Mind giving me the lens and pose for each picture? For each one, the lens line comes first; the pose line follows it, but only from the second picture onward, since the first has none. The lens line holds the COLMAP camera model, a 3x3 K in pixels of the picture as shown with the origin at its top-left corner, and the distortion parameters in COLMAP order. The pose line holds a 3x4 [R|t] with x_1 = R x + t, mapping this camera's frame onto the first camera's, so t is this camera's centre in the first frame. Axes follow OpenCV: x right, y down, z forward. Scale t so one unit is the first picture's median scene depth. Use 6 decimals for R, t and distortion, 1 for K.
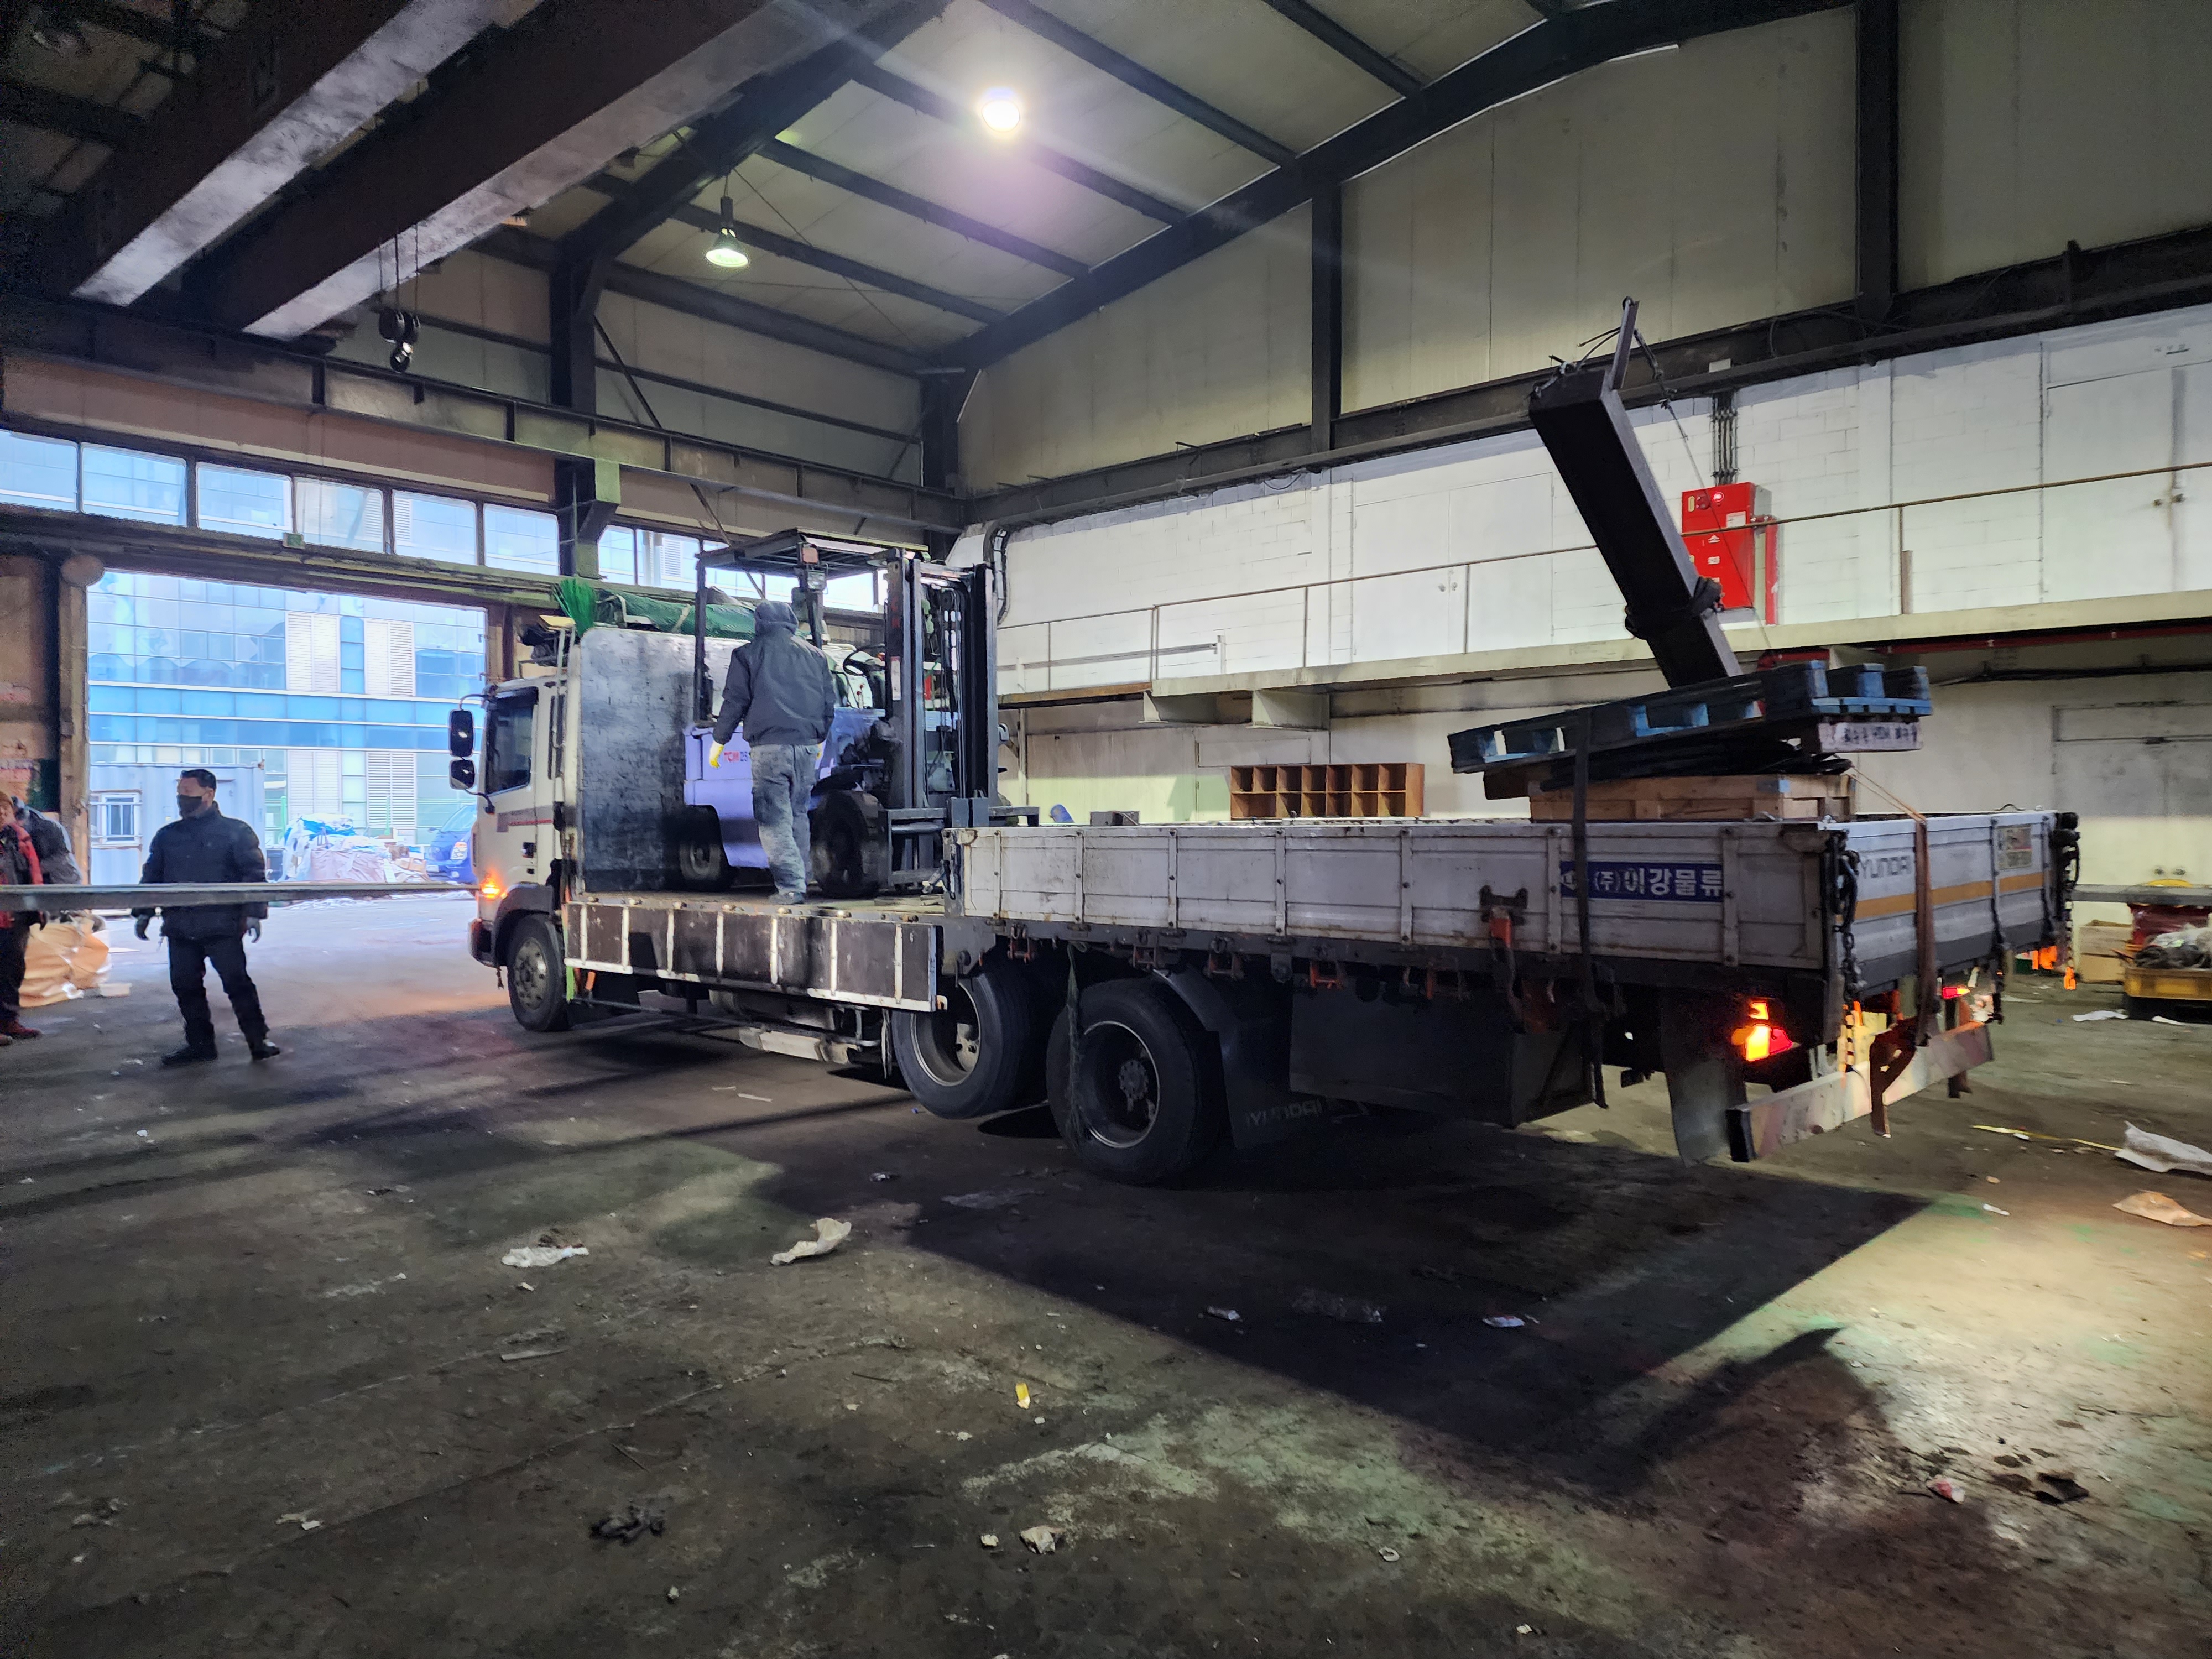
lens RADIAL K [[1484.8, 0, 1093.0], [0, 1484.8, 821.9], [0, 0, 1]] dist [0.106590, -0.101411]
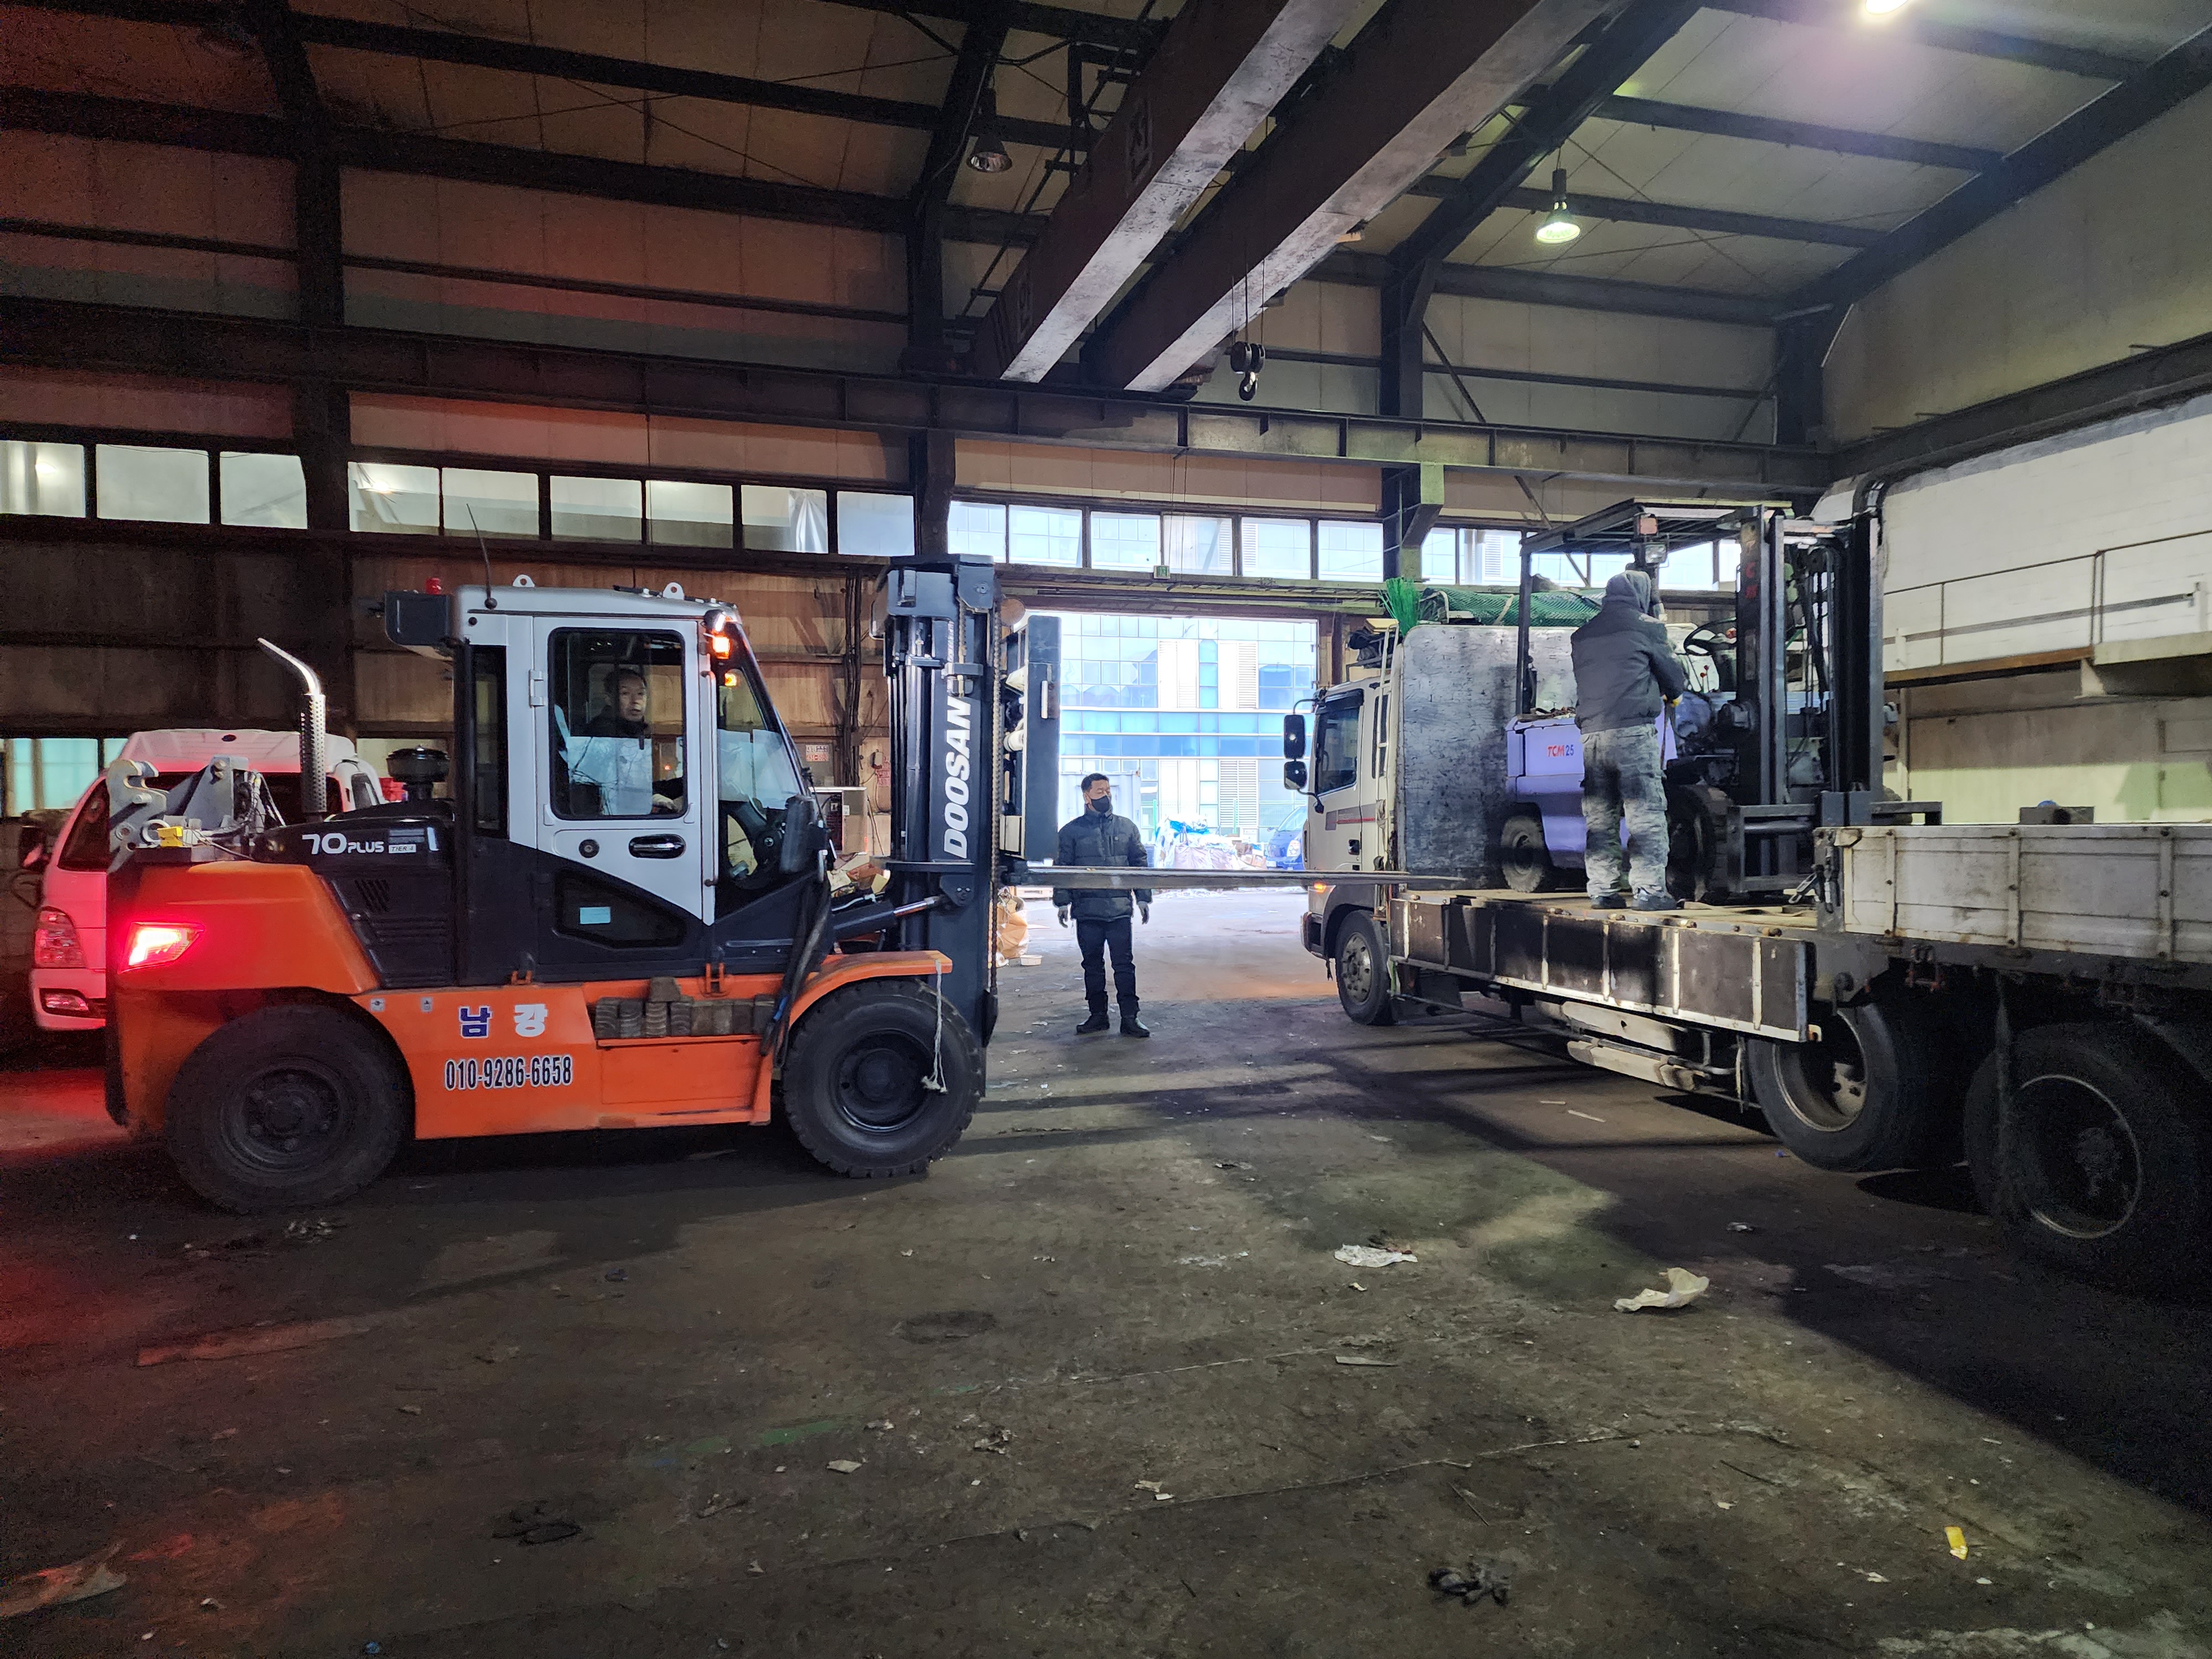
lens RADIAL K [[1484.8, 0, 1093.0], [0, 1484.8, 821.9], [0, 0, 1]] dist [0.106590, -0.101411]
pose [[0.861492, 0.001006, -0.507770, -0.012677], [-0.001371, 0.999999, -0.000345, 0.001848], [0.507769, 0.000994, 0.861492, 0.033633]]
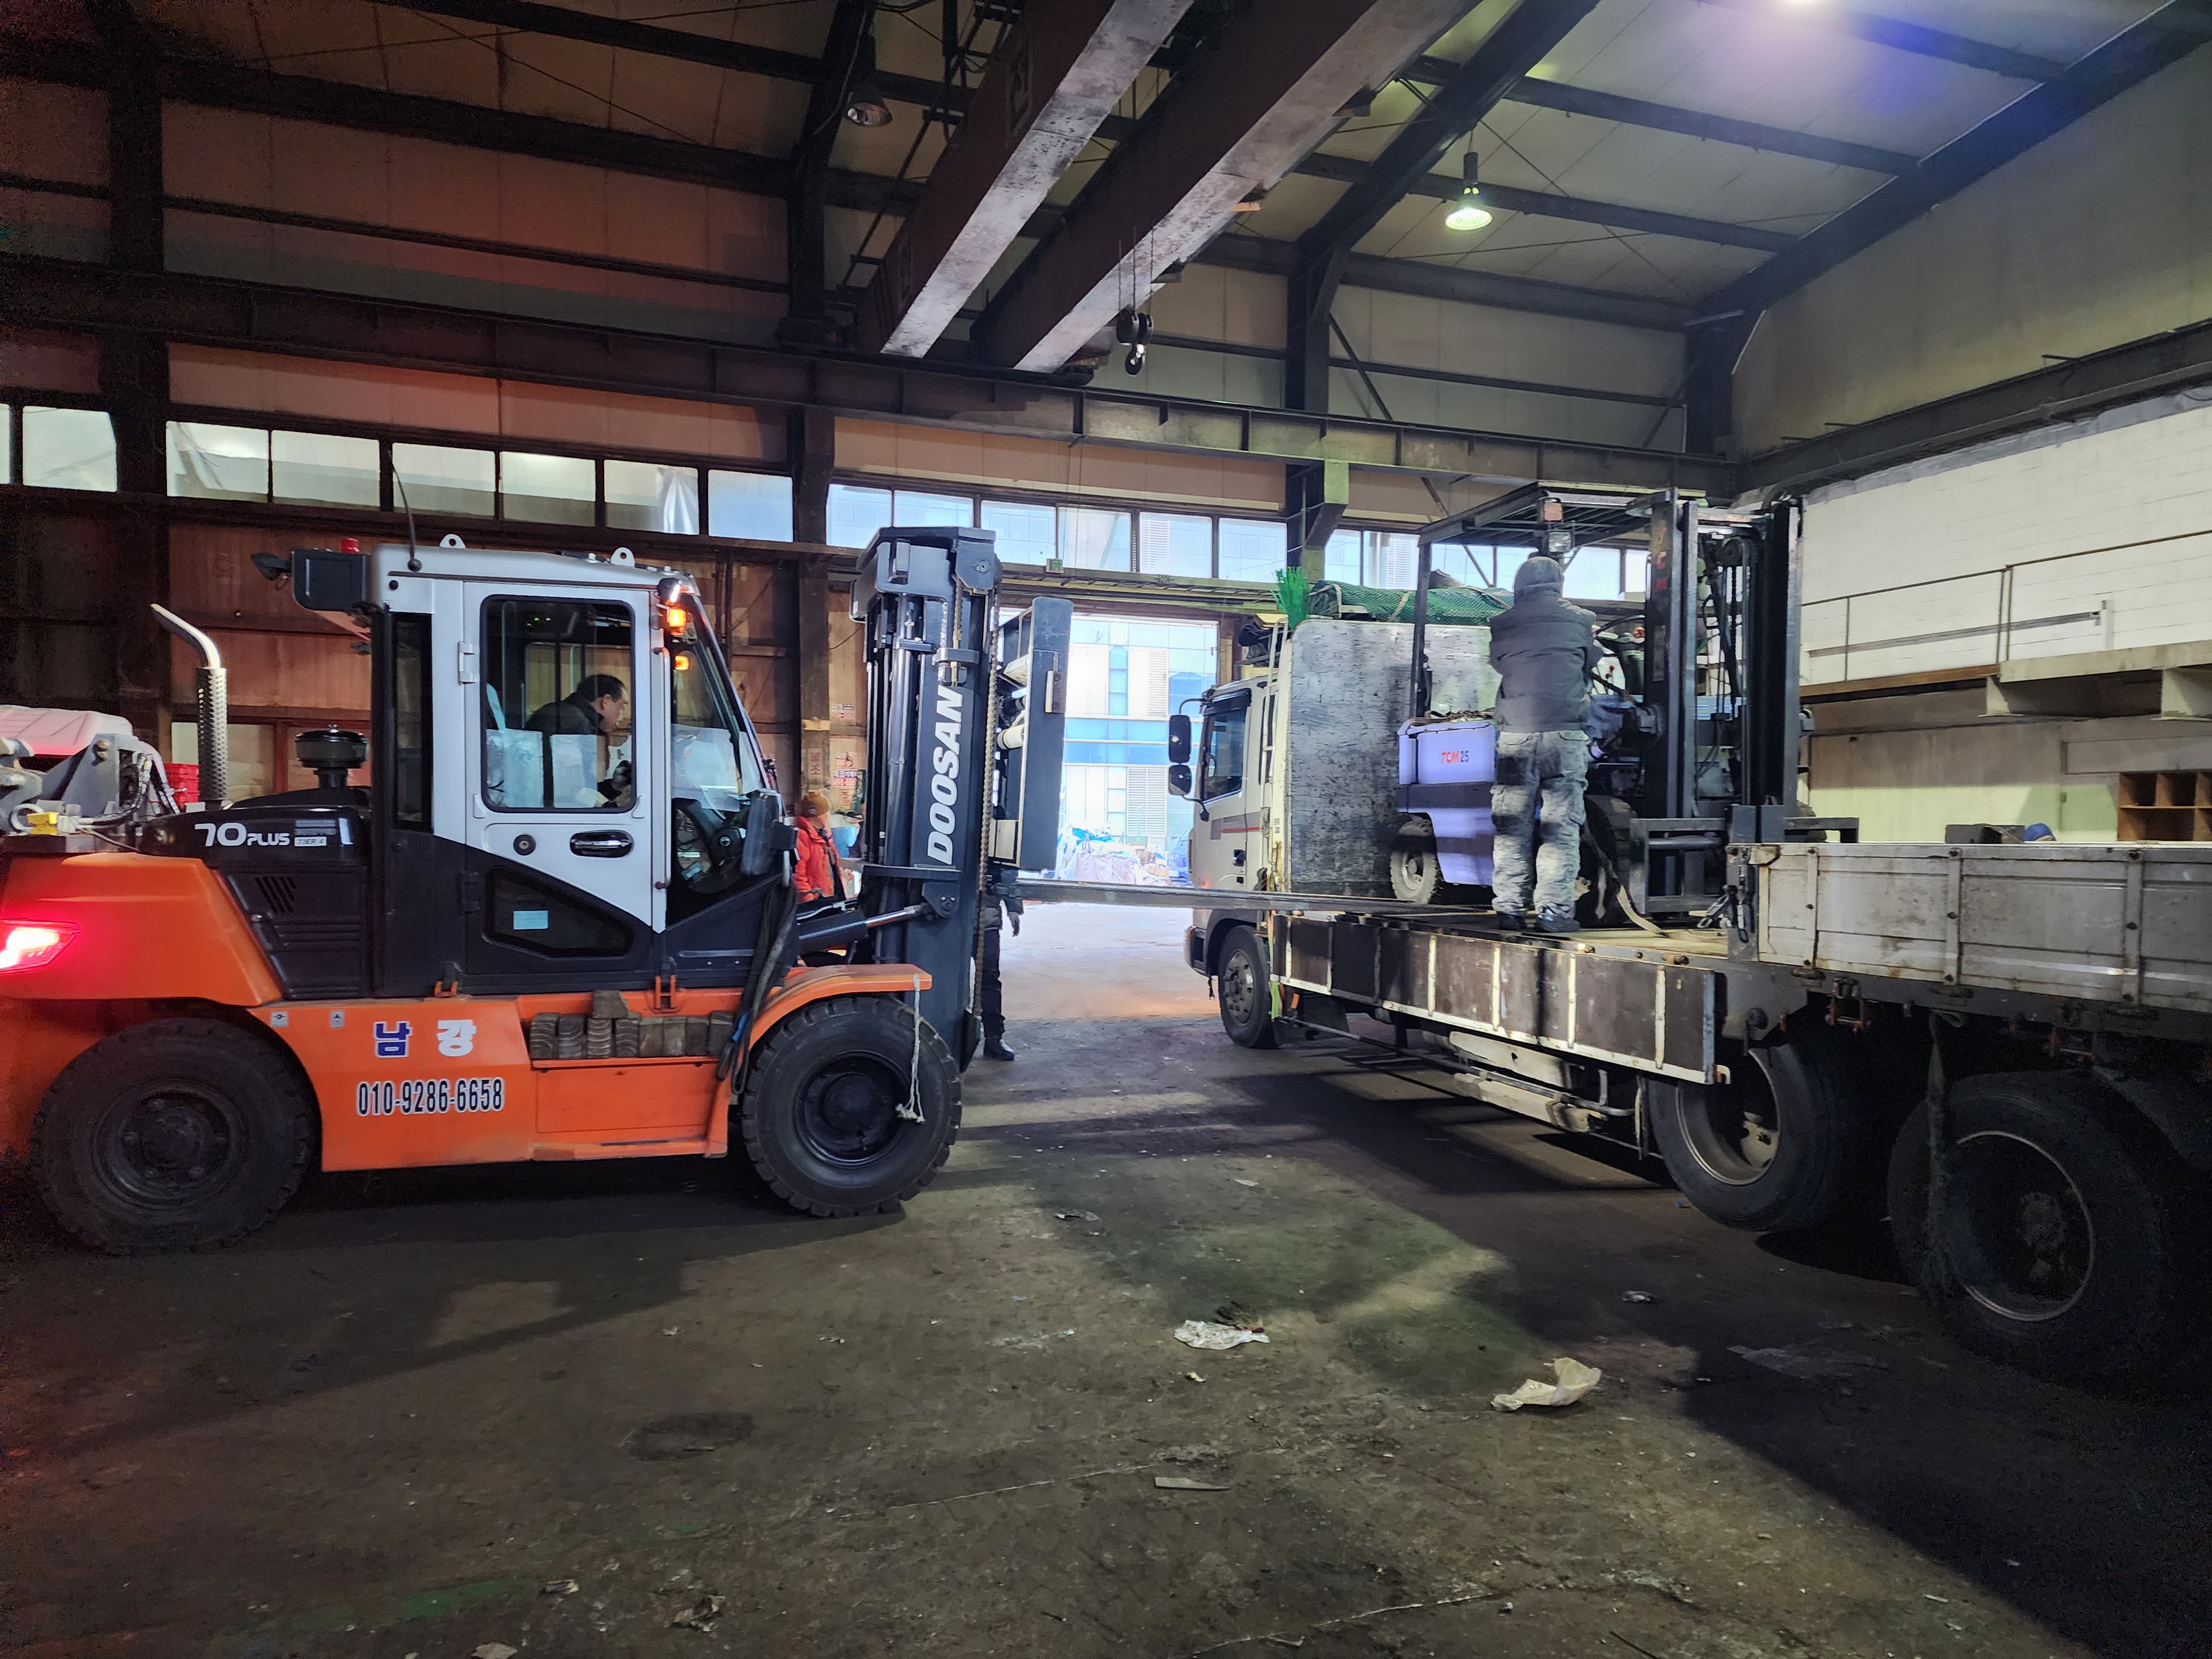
lens RADIAL K [[1476.5, 0, 1080.2], [0, 1476.5, 842.3], [0, 0, 1]] dist [0.106461, -0.106986]
pose [[0.884502, 0.019936, -0.466110, -0.026304], [-0.018277, 0.999800, 0.008078, 0.002996], [0.466178, 0.001374, 0.884690, 0.122728]]
